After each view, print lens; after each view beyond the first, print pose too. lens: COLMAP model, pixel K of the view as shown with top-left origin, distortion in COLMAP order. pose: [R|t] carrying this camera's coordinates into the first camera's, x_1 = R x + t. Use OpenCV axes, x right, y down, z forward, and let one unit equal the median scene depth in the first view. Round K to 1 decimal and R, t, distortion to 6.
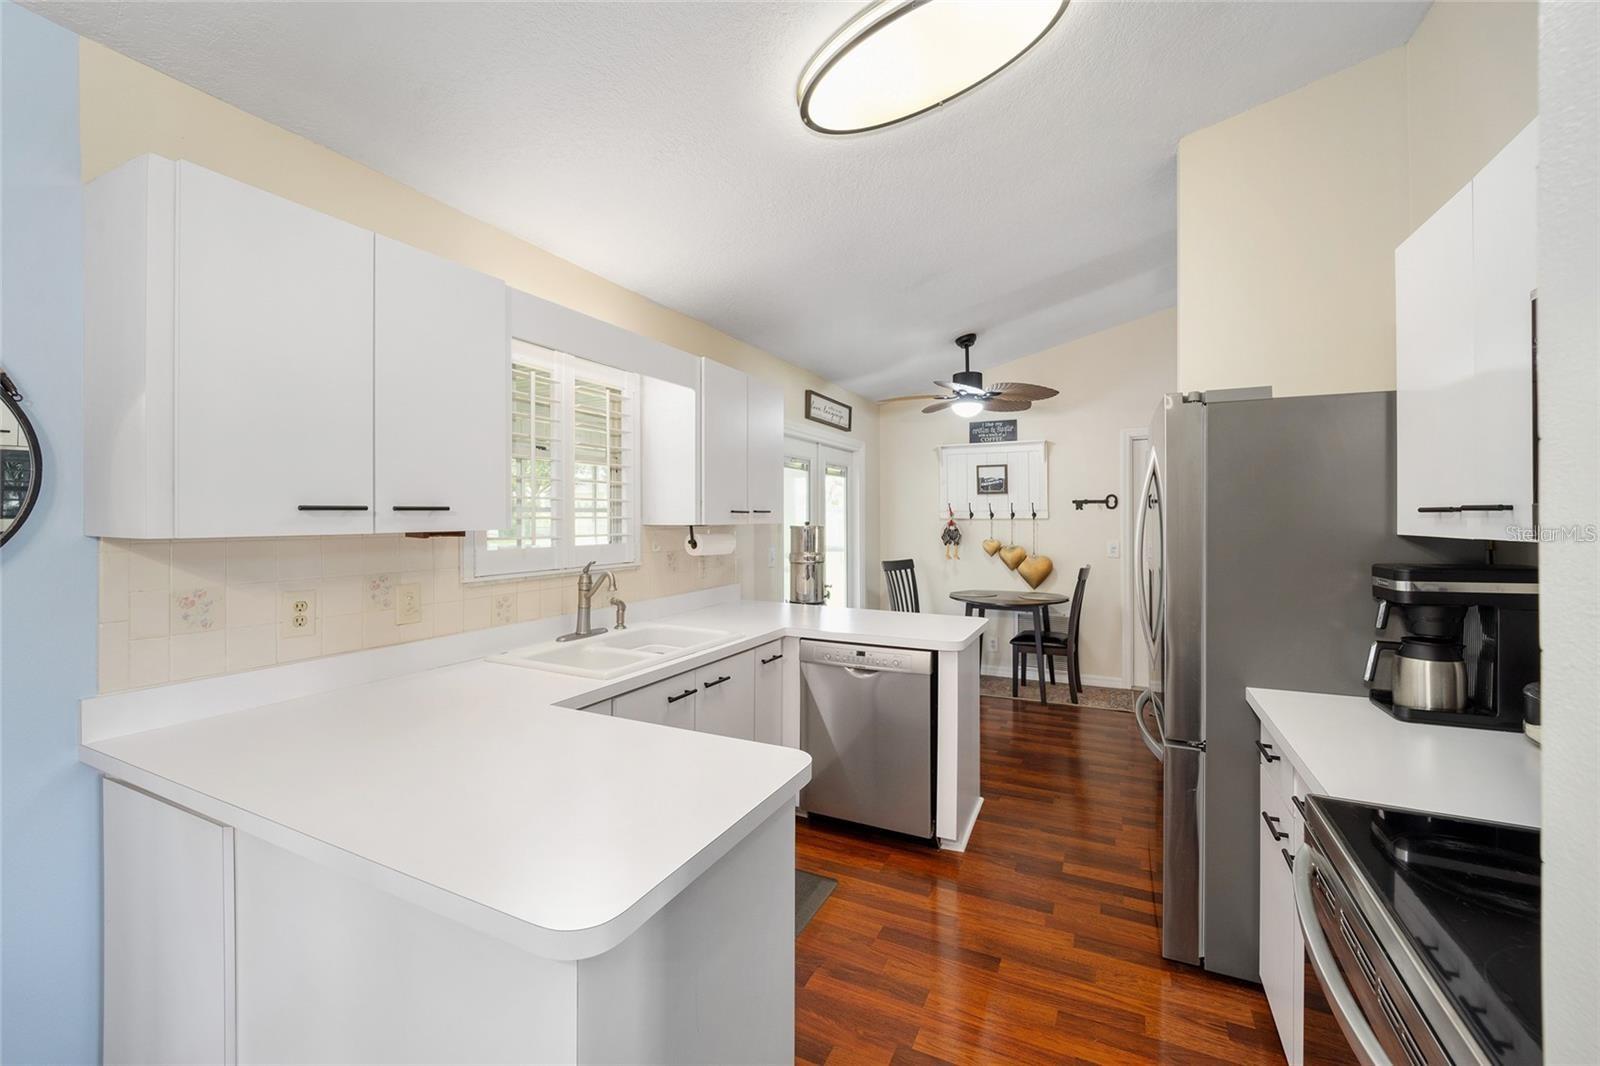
lens RADIAL K [[653.7, 0, 796.2], [0, 653.7, 527.0], [0, 0, 1]] dist [-0.002172, 0.000372]
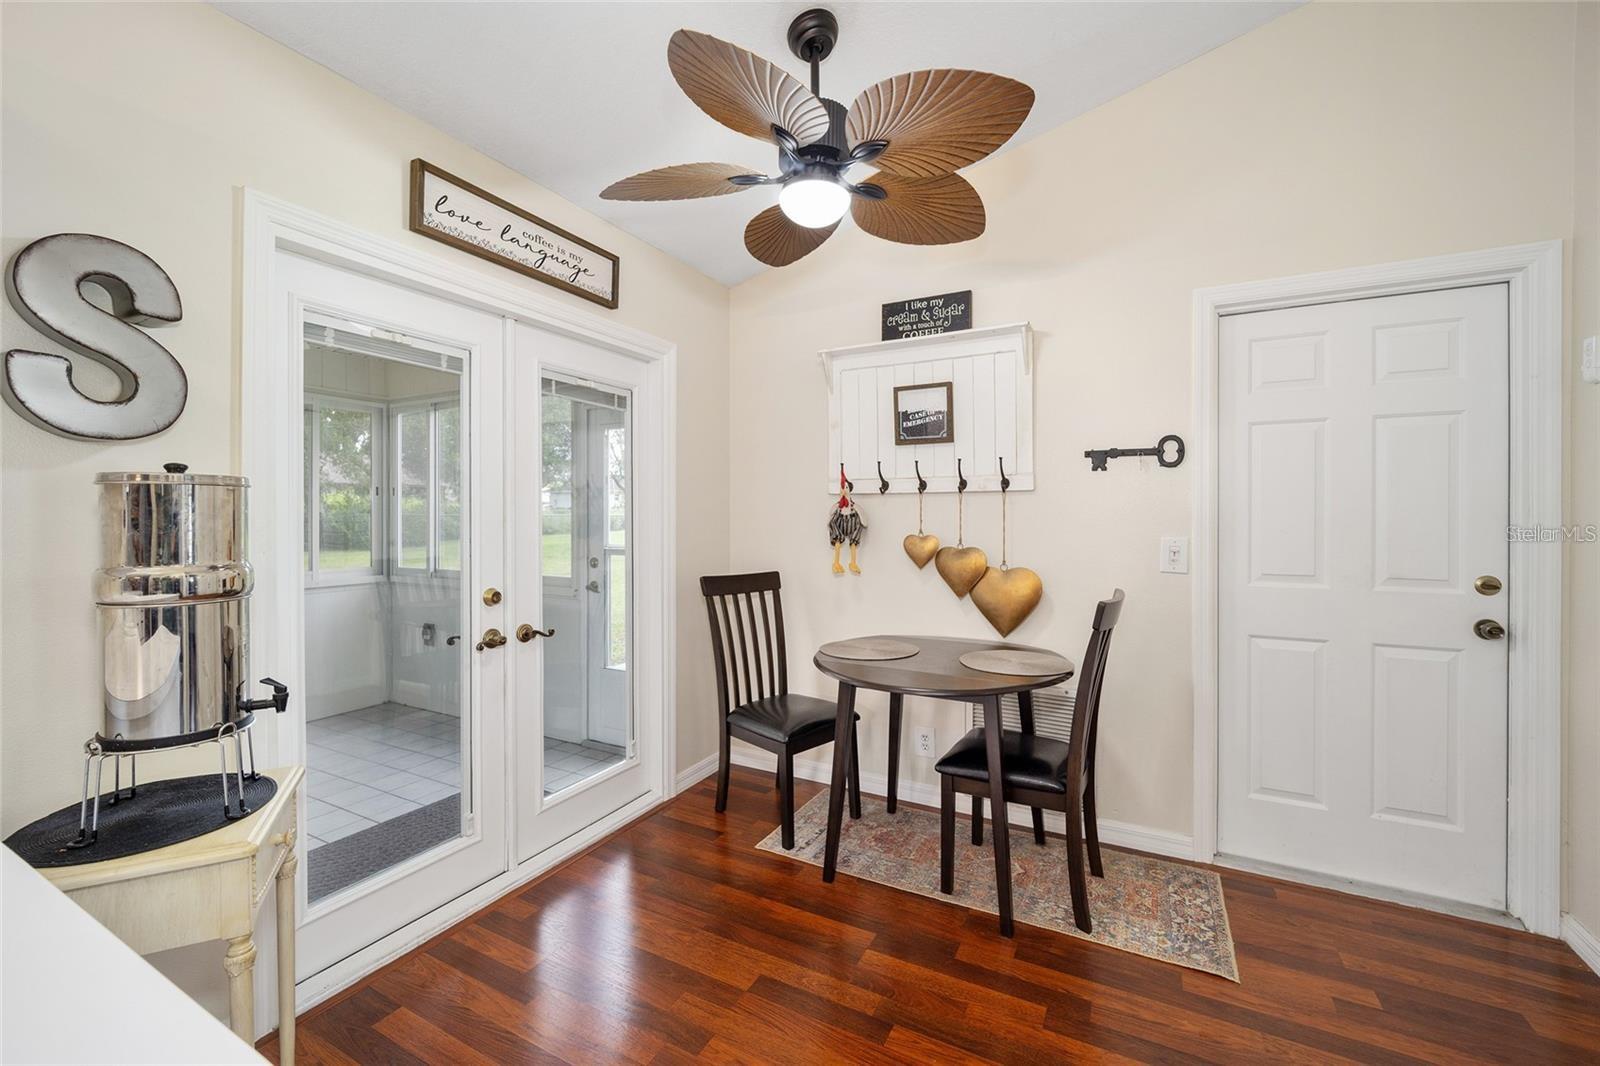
lens RADIAL K [[653.7, 0, 796.2], [0, 653.7, 527.0], [0, 0, 1]] dist [-0.002172, 0.000372]
pose [[0.999225, 0.002696, -0.039266, 0.278834], [-0.002807, 0.999992, -0.002767, 0.019193], [0.039259, 0.002875, 0.999225, 0.621934]]
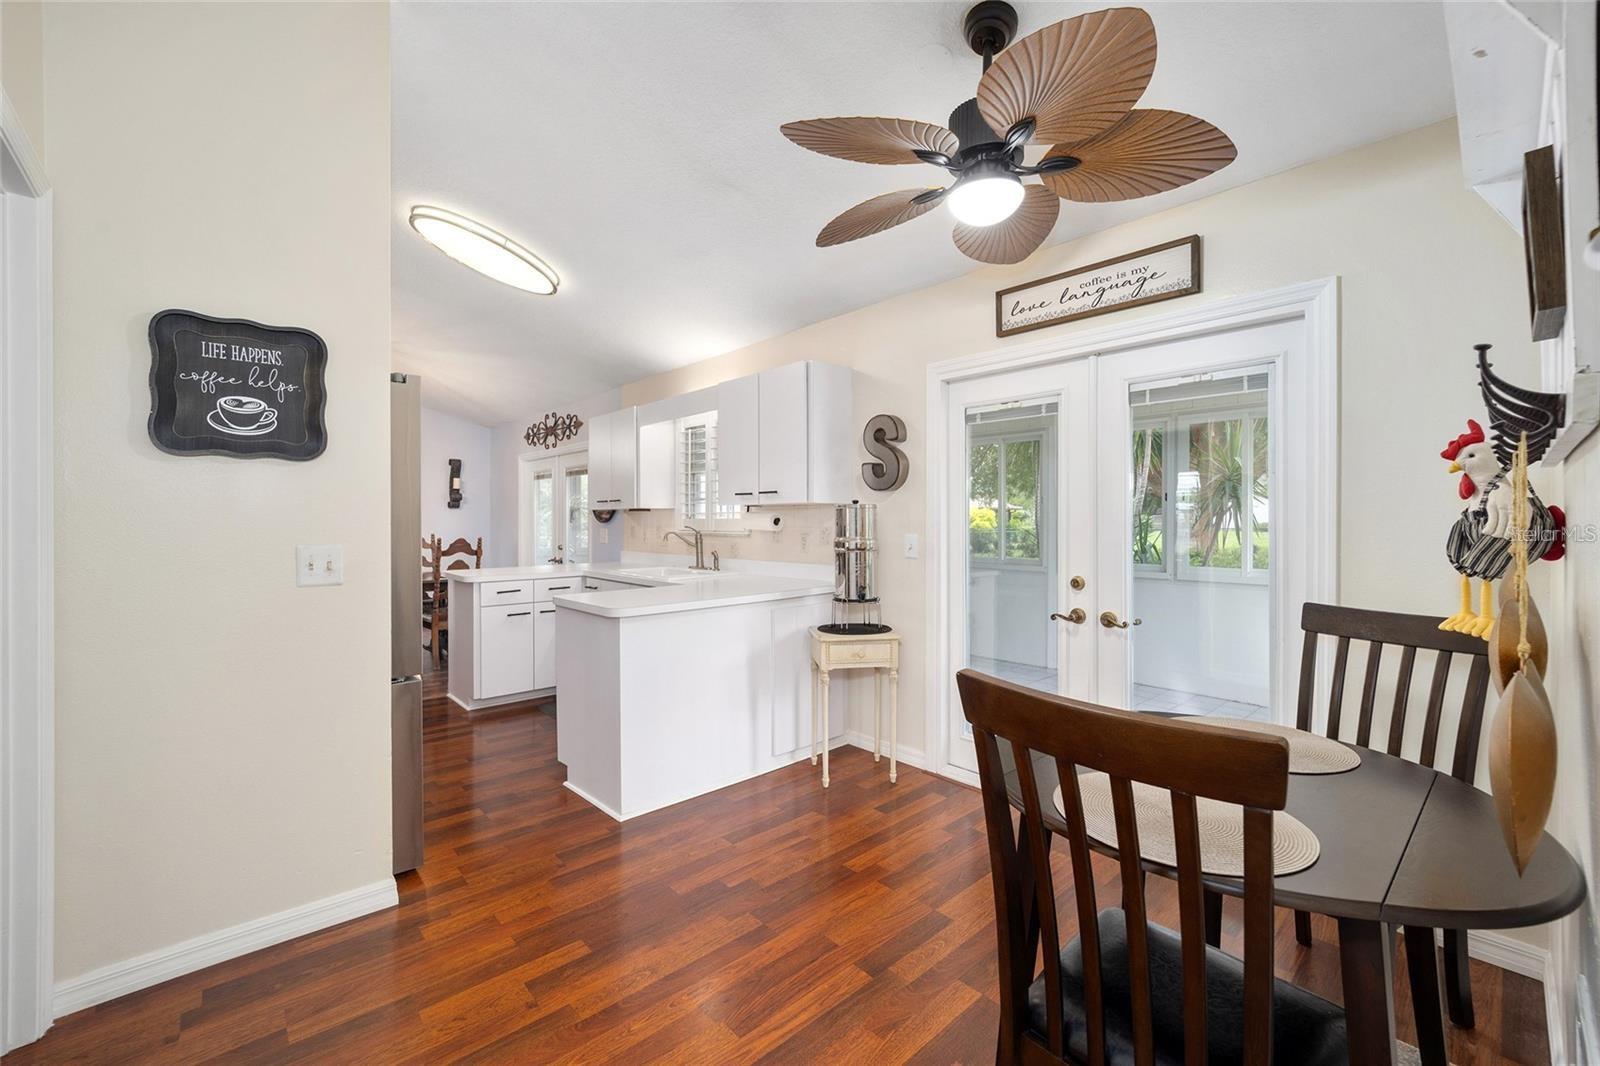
lens RADIAL K [[653.7, 0, 796.2], [0, 653.7, 527.0], [0, 0, 1]] dist [-0.002172, 0.000372]
pose [[-0.370666, 0.007606, -0.928735, 0.707499], [-0.013700, 0.999813, 0.013656, 0.013395], [0.928665, 0.017786, -0.370493, 1.087744]]
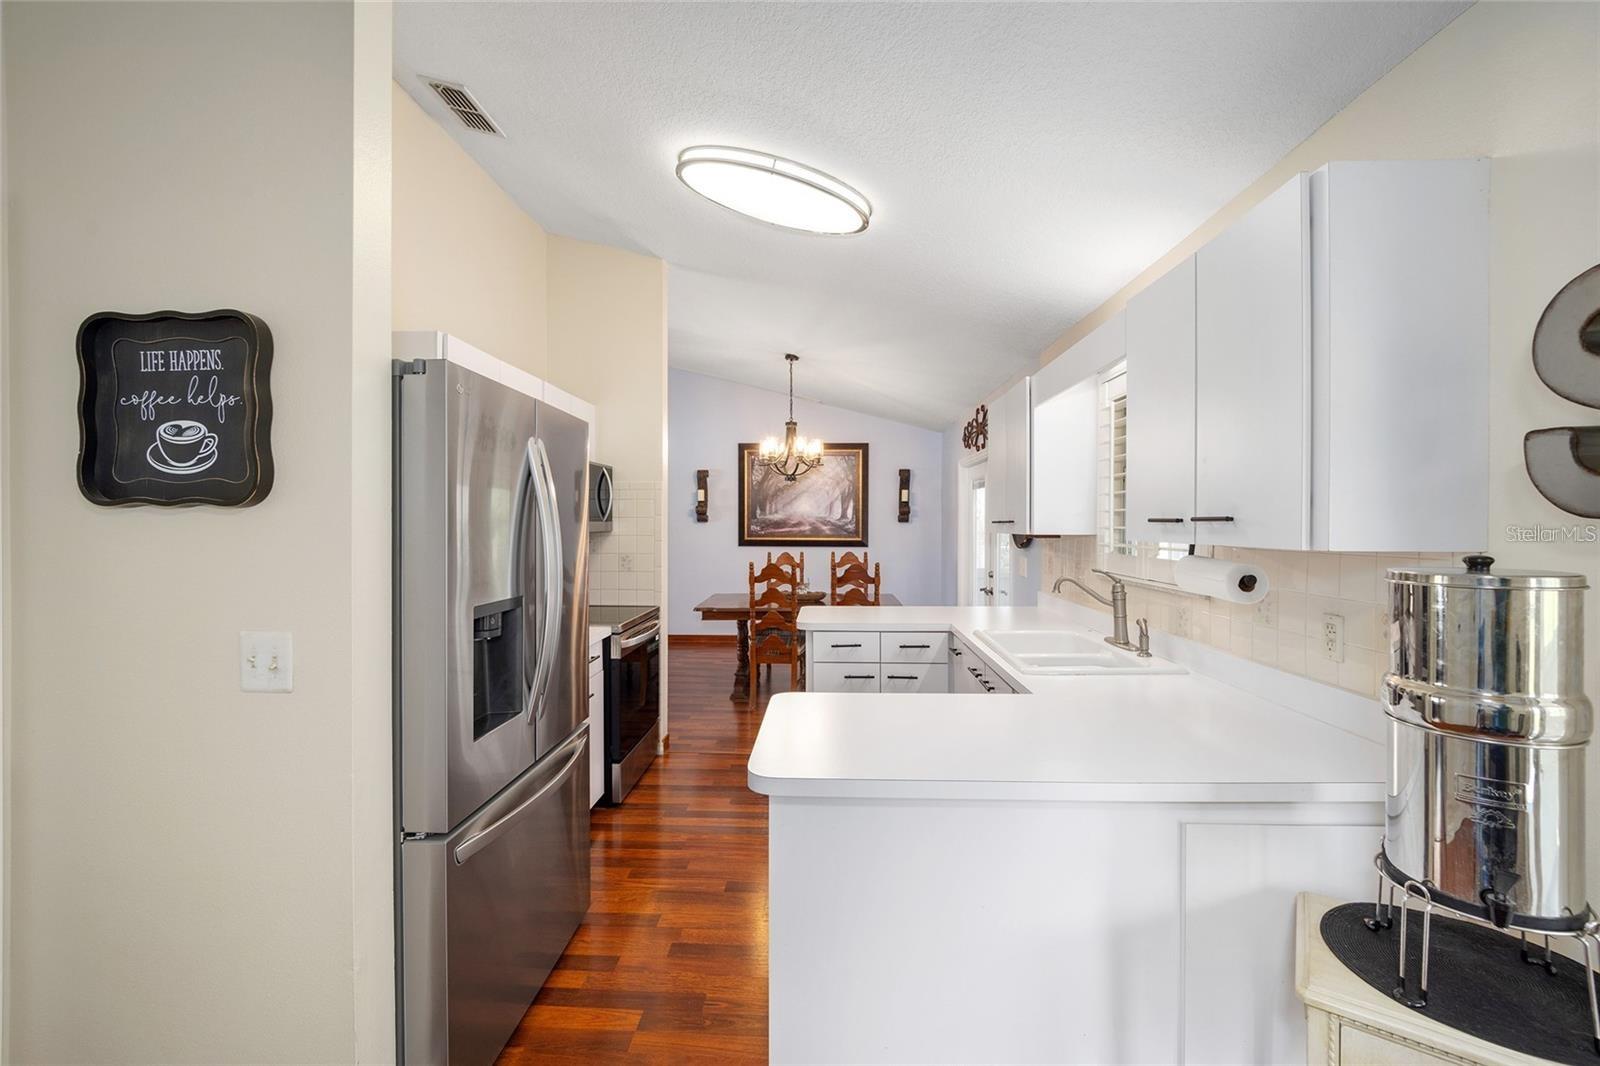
lens RADIAL K [[663.0, 0, 796.5], [0, 663.0, 529.4], [0, 0, 1]] dist [-0.002075, -0.000022]
pose [[-0.918354, 0.001552, -0.395758, 0.309793], [-0.008126, 0.999708, 0.022776, -0.019100], [0.395677, 0.024132, -0.918072, 0.992173]]
